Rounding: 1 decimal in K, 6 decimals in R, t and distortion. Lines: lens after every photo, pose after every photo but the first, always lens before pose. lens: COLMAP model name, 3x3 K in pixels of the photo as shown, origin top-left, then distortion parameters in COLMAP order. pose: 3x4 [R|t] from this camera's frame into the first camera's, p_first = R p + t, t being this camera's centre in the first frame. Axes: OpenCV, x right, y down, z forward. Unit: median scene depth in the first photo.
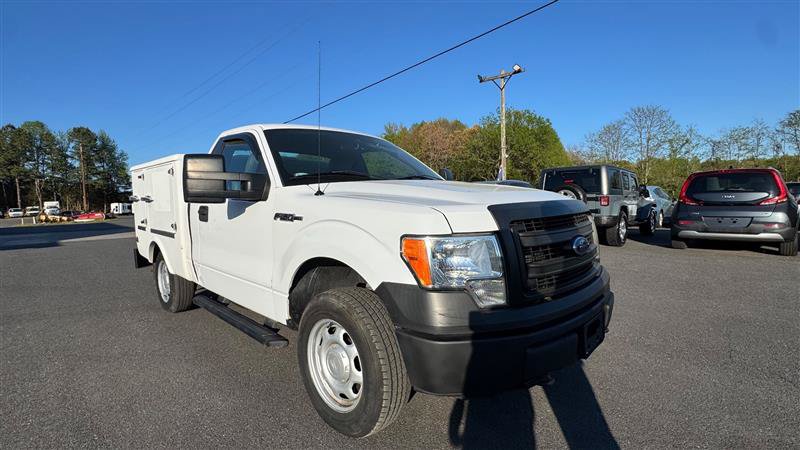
lens RADIAL K [[369.1, 0, 399.7], [0, 369.1, 223.0], [0, 0, 1]] dist [-0.001889, -0.000720]
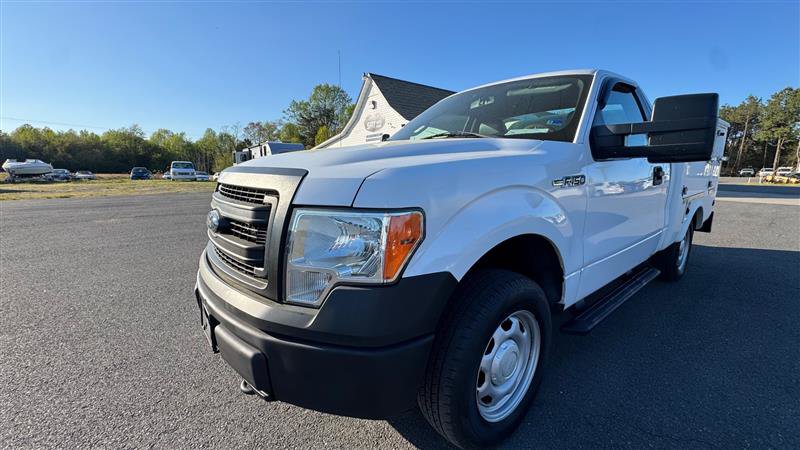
lens RADIAL K [[319.4, 0, 403.3], [0, 319.4, 224.4], [0, 0, 1]] dist [-0.003384, 0.000969]
pose [[-0.115363, 0.199804, -0.973021, 0.042010], [-0.066160, 0.975840, 0.208227, -0.003962], [0.991118, 0.088397, -0.099356, 0.054062]]
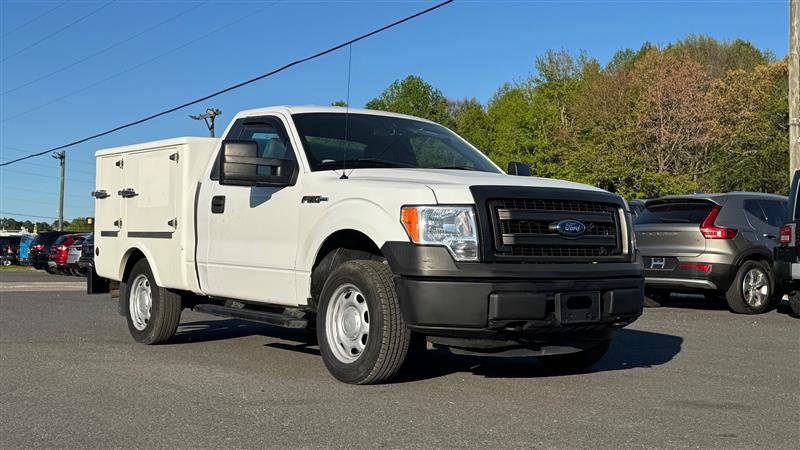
lens RADIAL K [[1019.4, 0, 402.0], [0, 1019.4, 219.2], [0, 0, 1]] dist [0.139149, 0.000000]
pose [[0.983741, 0.029249, -0.177195, 0.019656], [-0.046305, 0.994598, -0.092898, 0.012625], [0.173521, 0.099592, 0.979782, -0.076963]]
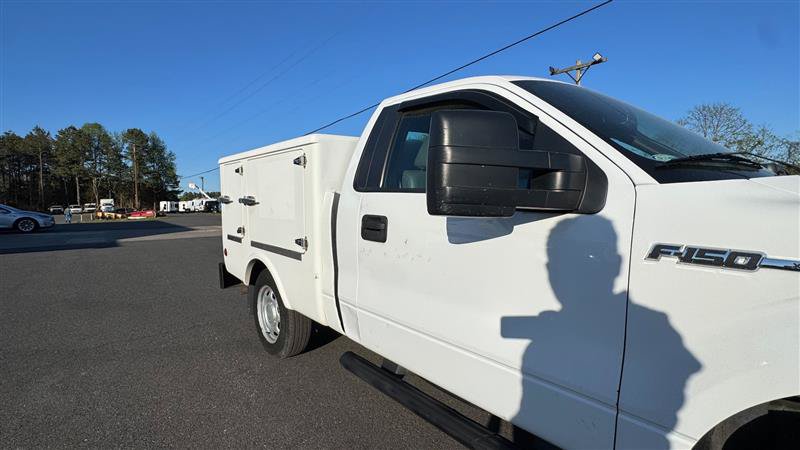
lens RADIAL K [[369.1, 0, 401.3], [0, 369.1, 224.9], [0, 0, 1]] dist [-0.001889, -0.000720]
pose [[0.996494, 0.019270, -0.081419, -0.025300], [-0.019247, 0.999814, 0.001062, -0.001848], [0.081424, 0.000509, 0.996679, 0.023126]]
